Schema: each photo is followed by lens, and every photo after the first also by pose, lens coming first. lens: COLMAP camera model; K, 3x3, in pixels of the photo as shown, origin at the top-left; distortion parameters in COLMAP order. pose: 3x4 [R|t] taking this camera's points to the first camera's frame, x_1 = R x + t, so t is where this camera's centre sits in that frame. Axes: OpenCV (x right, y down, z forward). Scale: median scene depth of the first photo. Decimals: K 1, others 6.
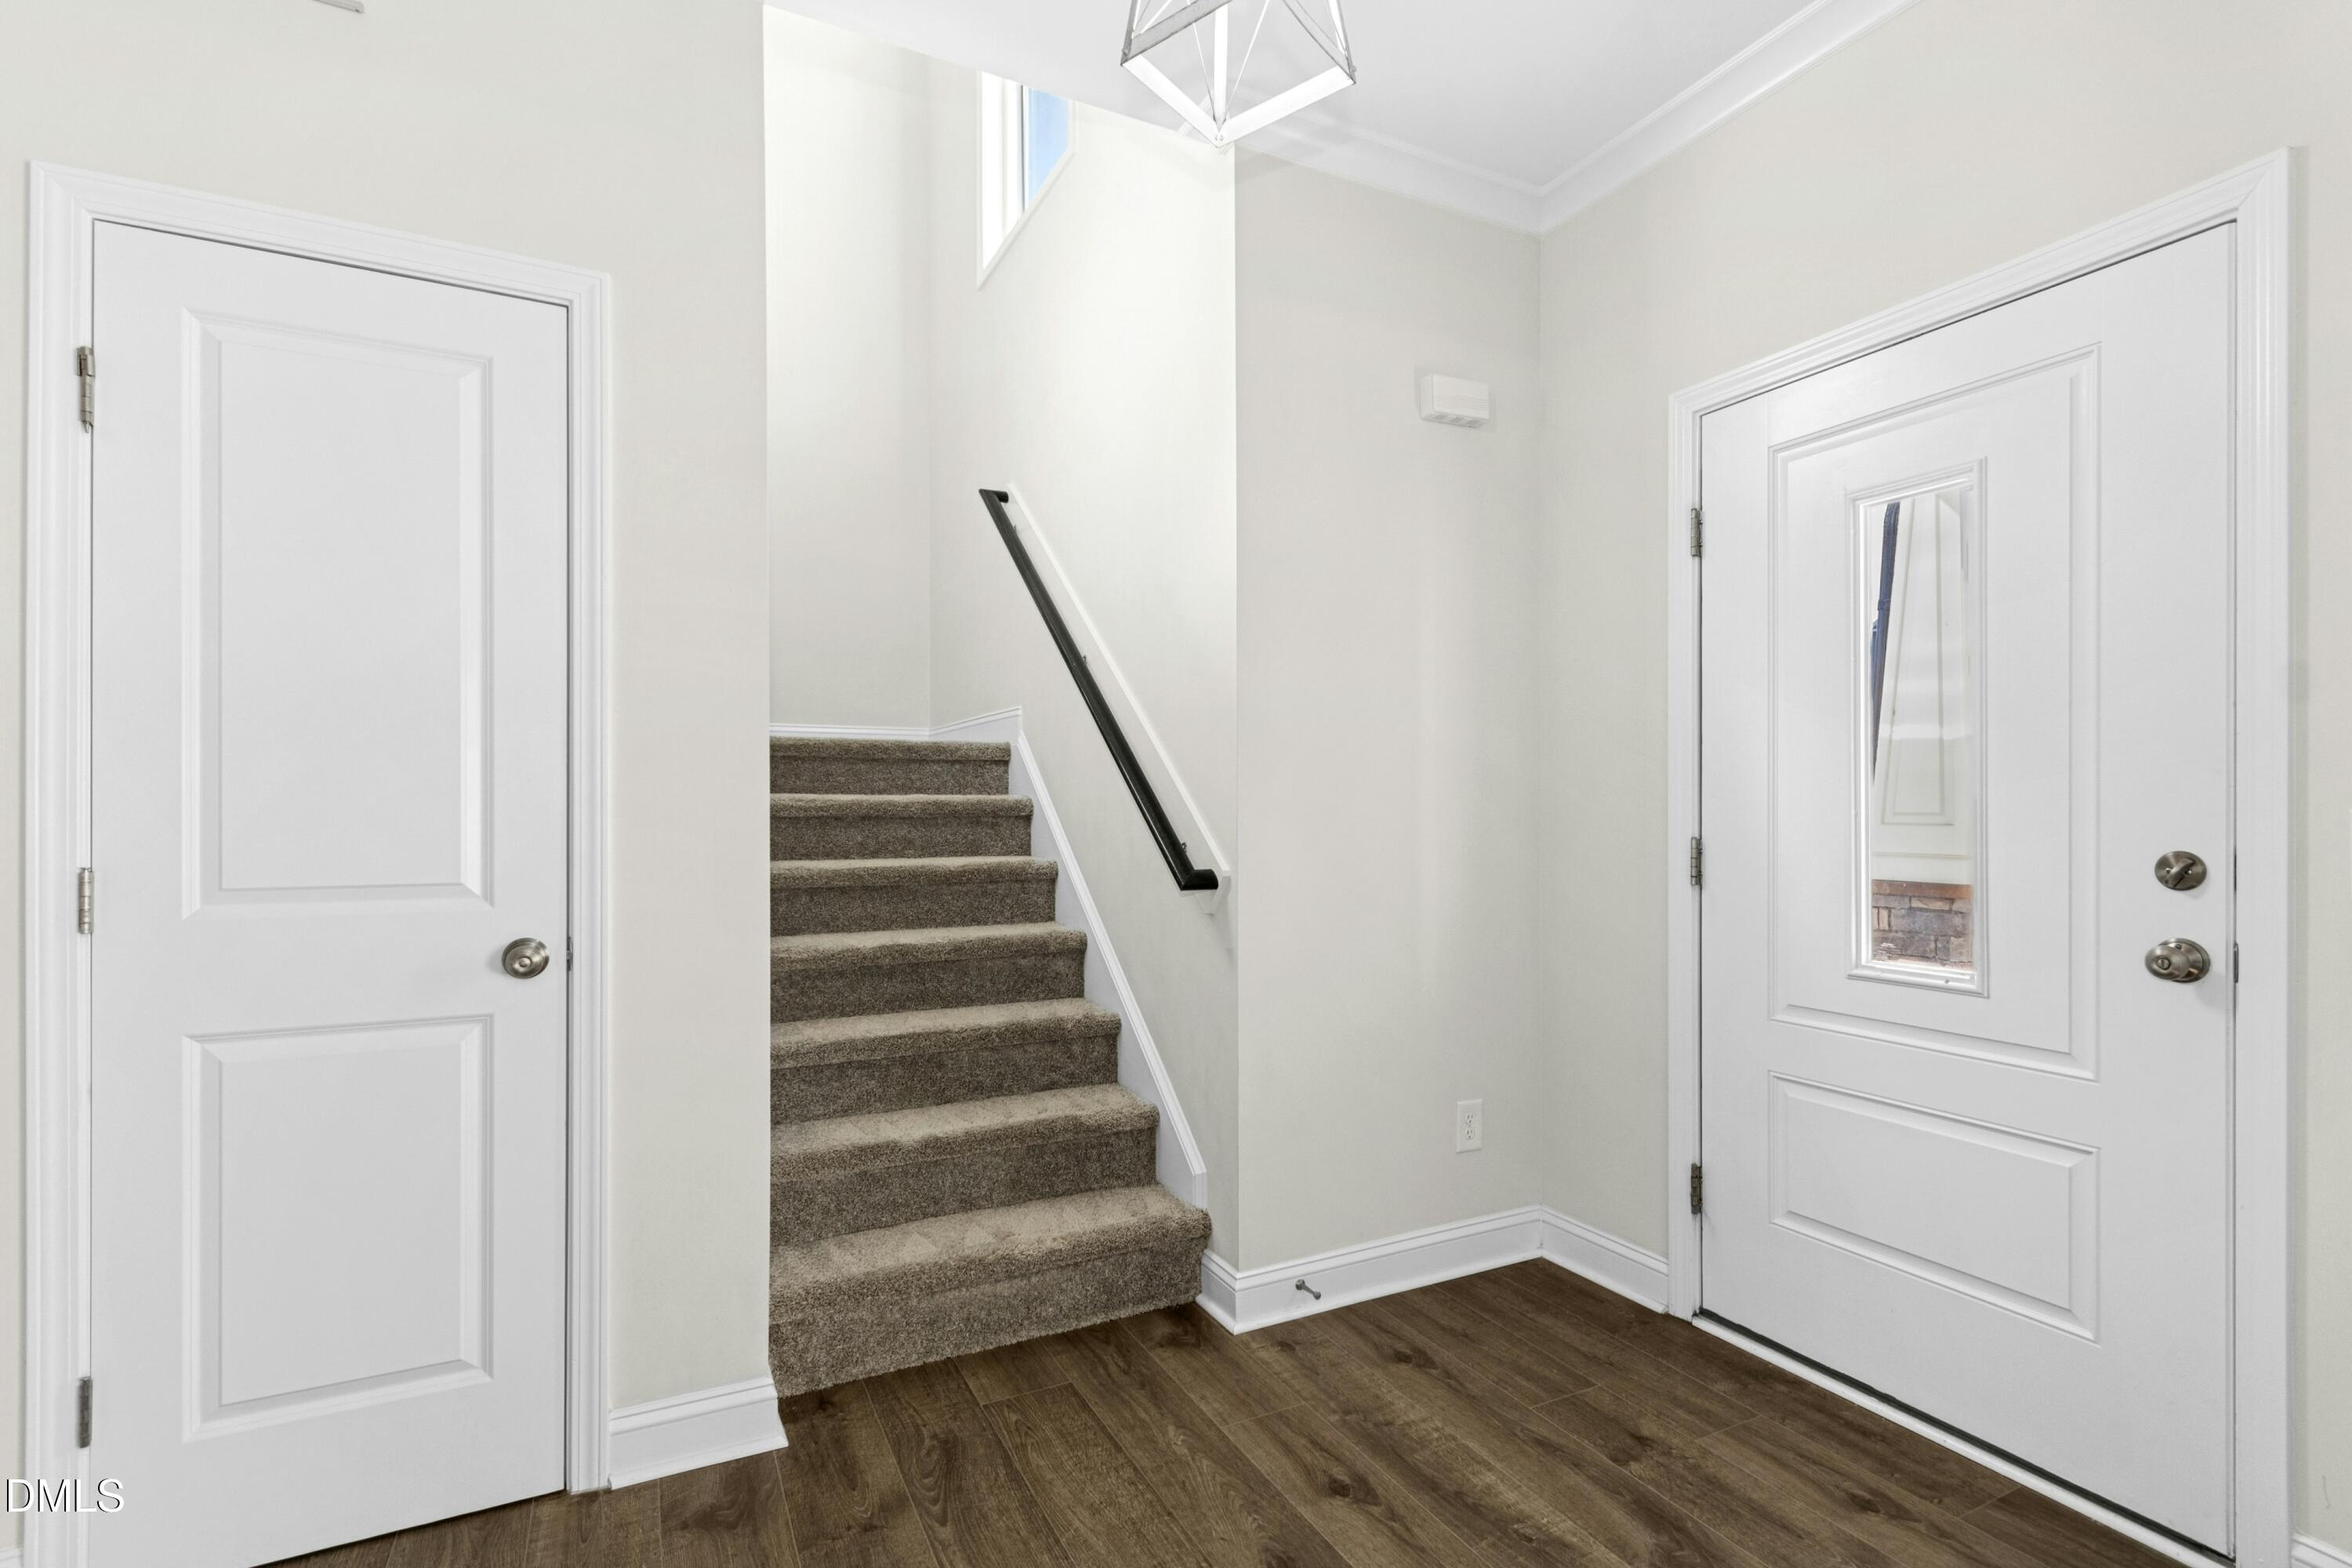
lens RADIAL K [[1087.5, 0, 1179.4], [0, 1087.5, 807.4], [0, 0, 1]] dist [0.002460, 0.000710]
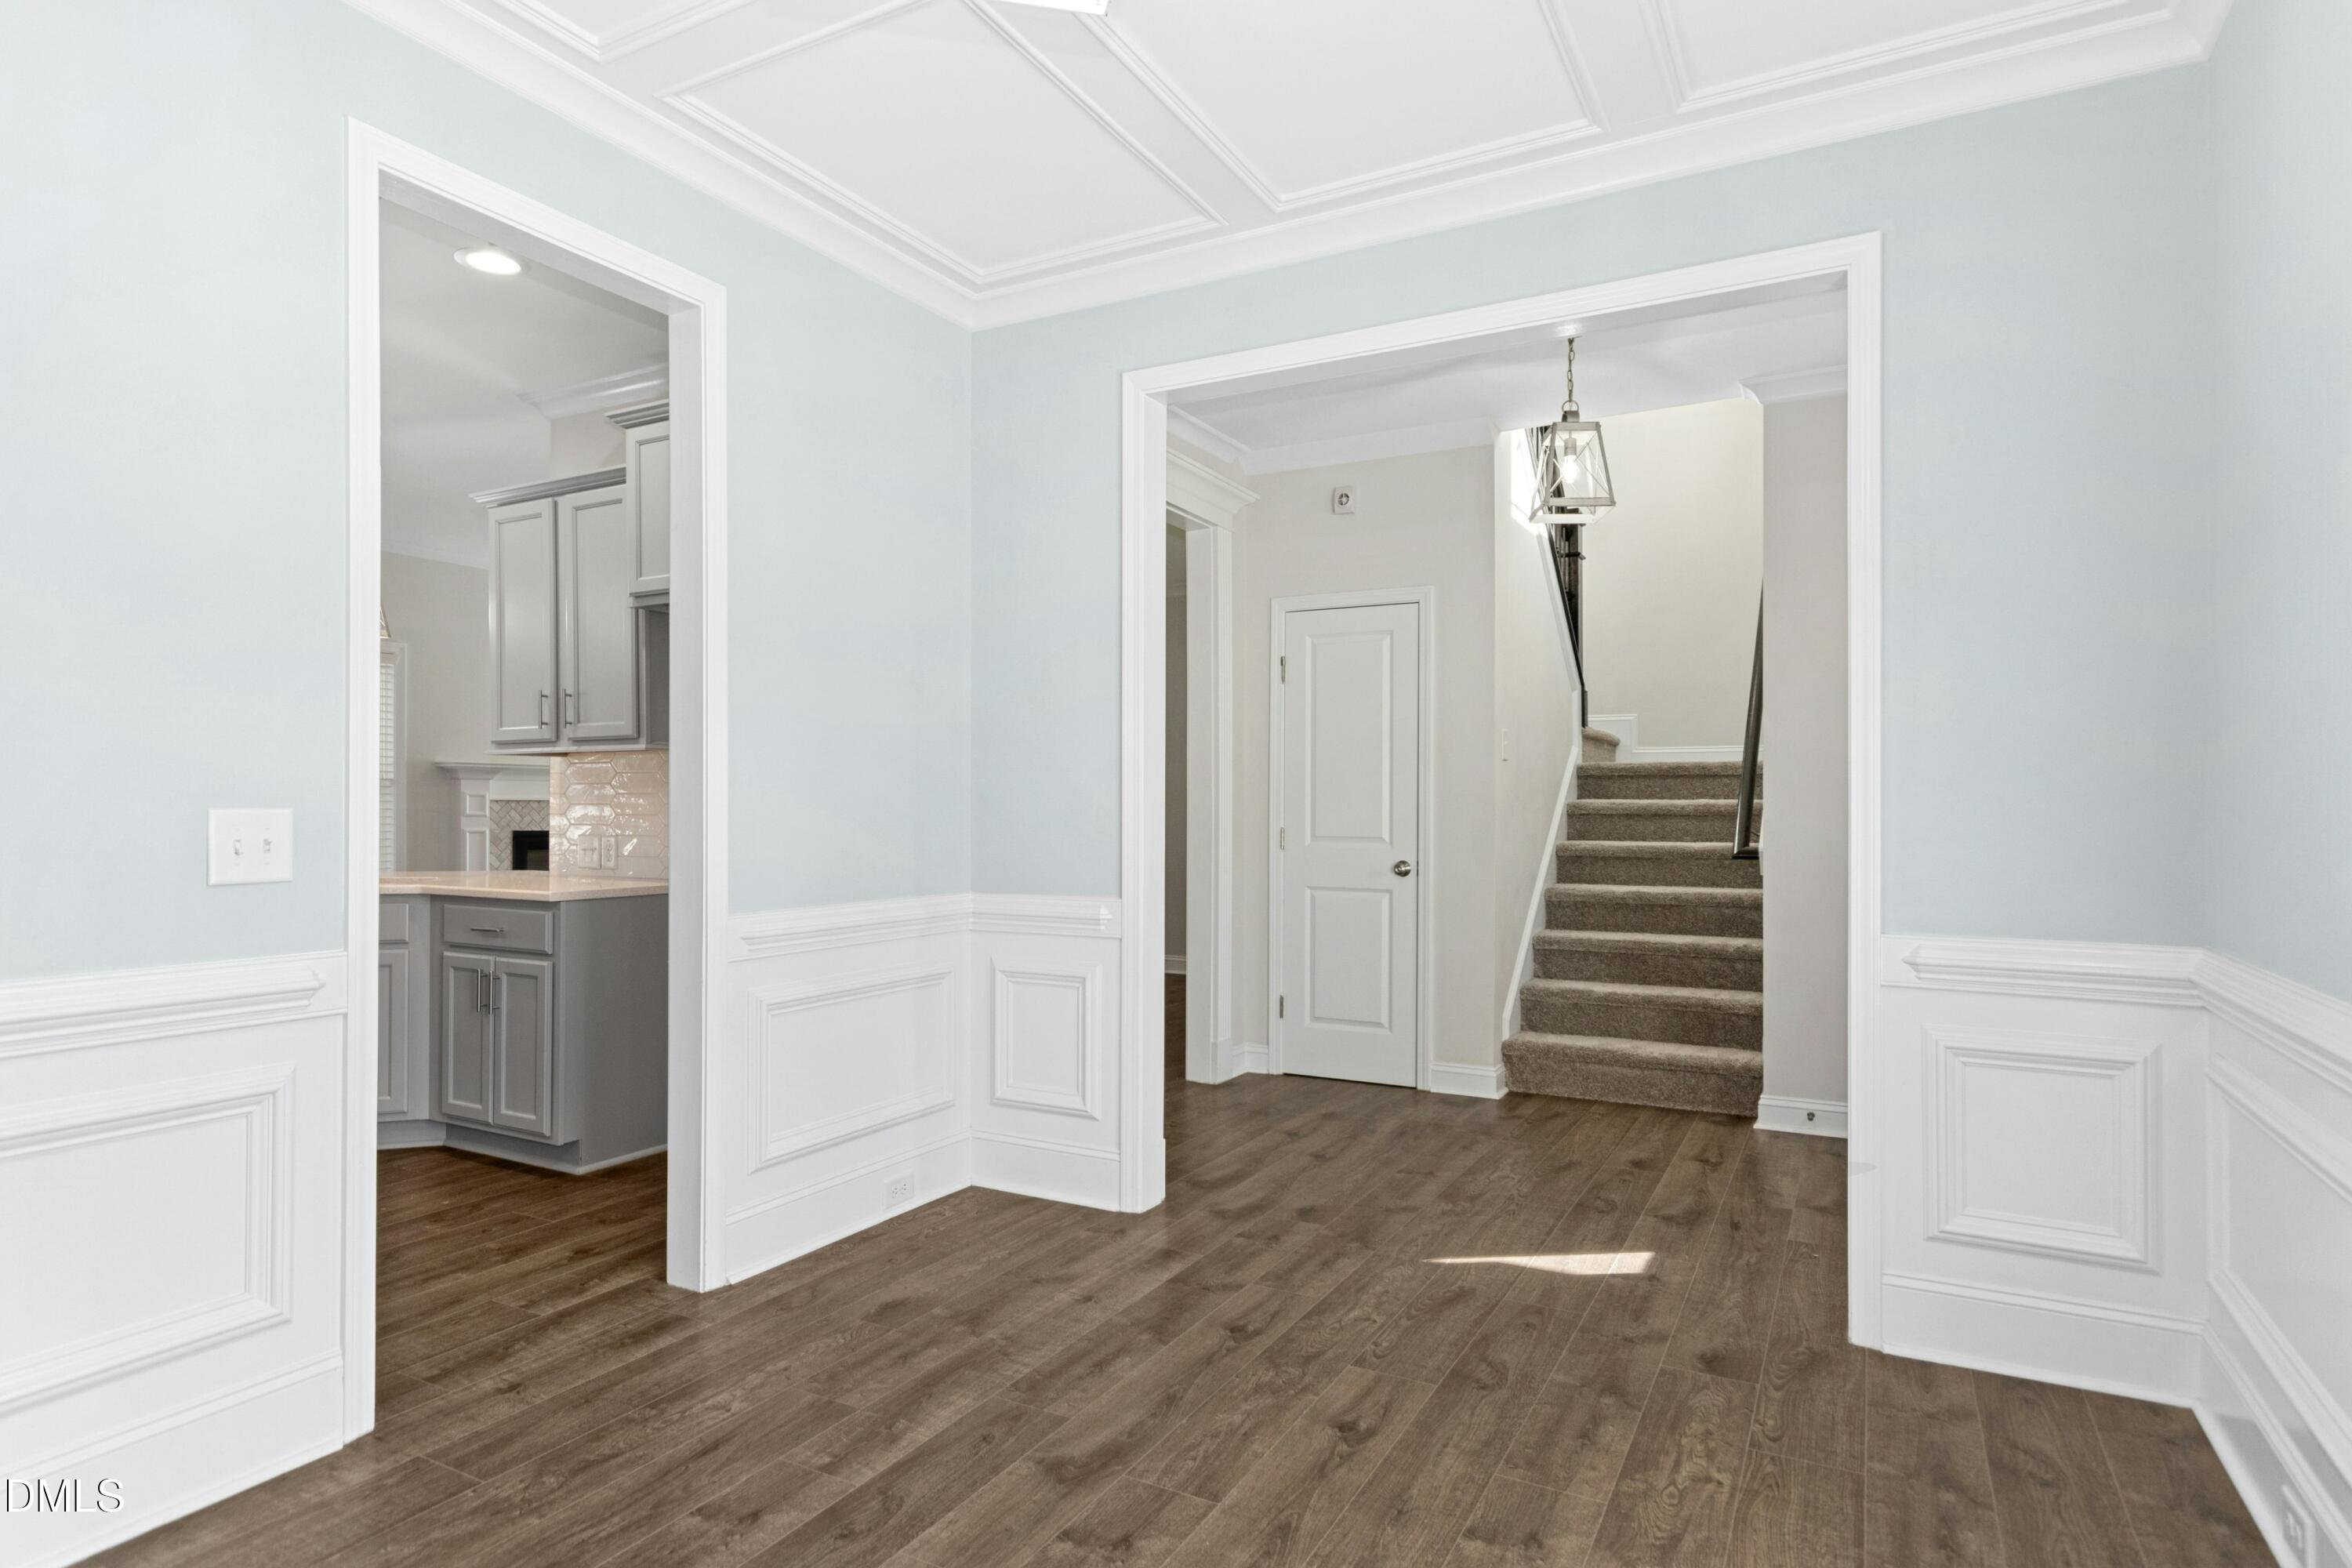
lens RADIAL K [[1203.4, 0, 1217.9], [0, 1203.4, 797.9], [0, 0, 1]] dist [0.004169, 0.001255]
pose [[0.593711, -0.003596, -0.804670, 1.129340], [-0.002523, 0.999977, -0.006331, -0.003878], [0.804675, 0.005789, 0.593688, -0.807083]]
